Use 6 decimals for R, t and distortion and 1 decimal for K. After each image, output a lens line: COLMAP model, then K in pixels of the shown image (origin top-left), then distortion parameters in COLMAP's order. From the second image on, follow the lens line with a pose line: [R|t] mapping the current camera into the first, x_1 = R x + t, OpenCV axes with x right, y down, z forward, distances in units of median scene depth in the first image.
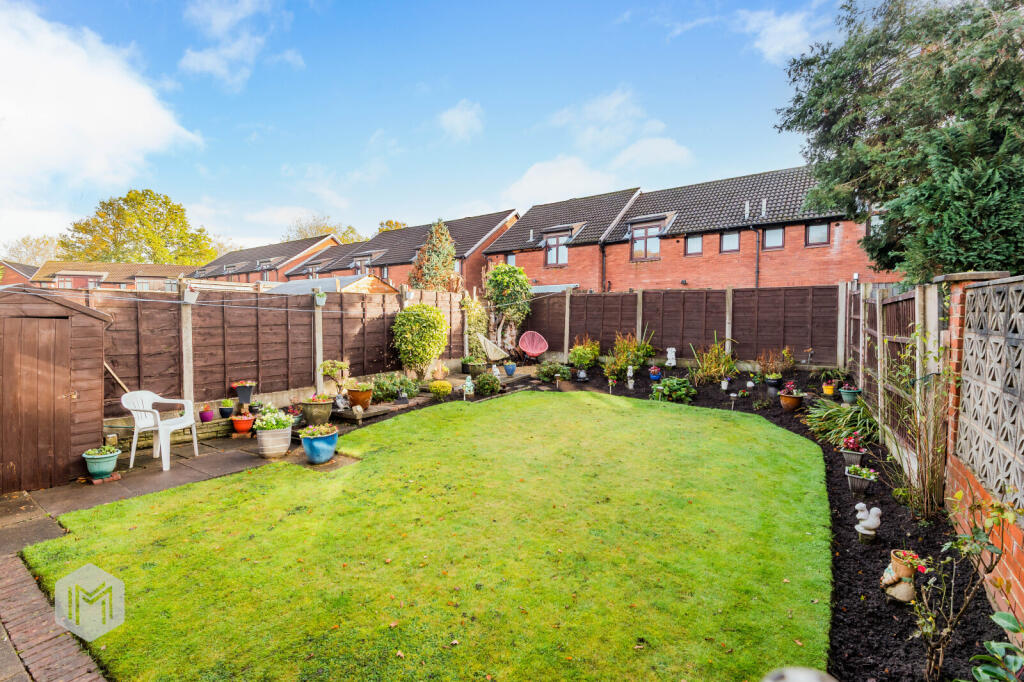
lens RADIAL K [[469.5, 0, 513.6], [0, 469.5, 338.3], [0, 0, 1]] dist [0.000360, -0.002580]
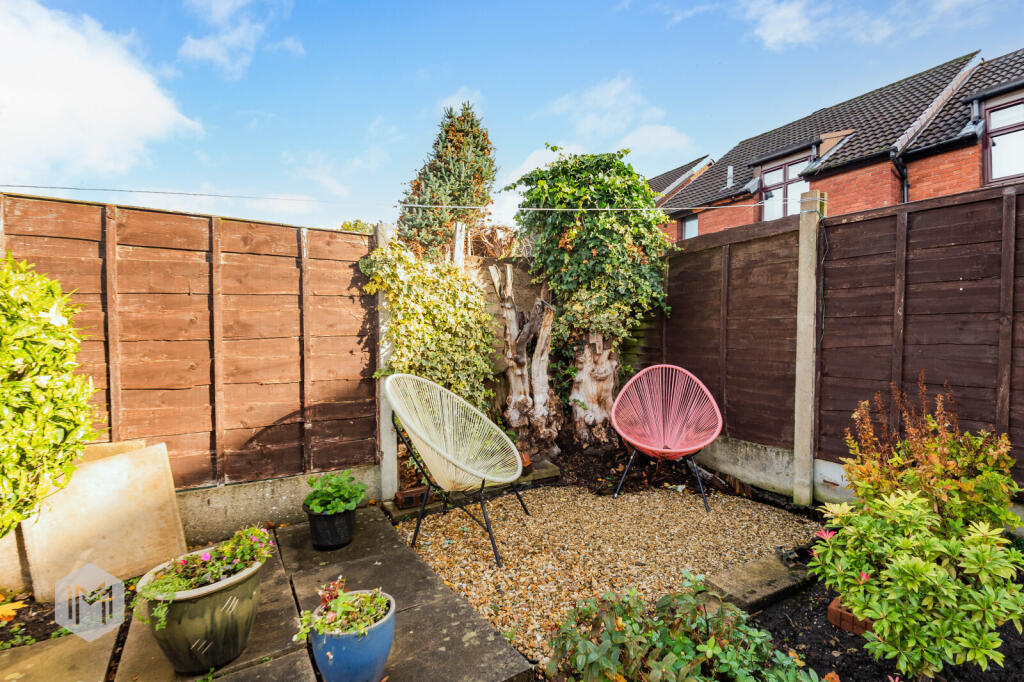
lens RADIAL K [[469.5, 0, 513.8], [0, 469.5, 337.0], [0, 0, 1]] dist [0.000360, -0.002580]
pose [[0.898944, -0.010798, -0.437931, 0.083177], [-0.005782, 0.999317, -0.036509, -0.021614], [0.438026, 0.035352, 0.898267, 0.702166]]
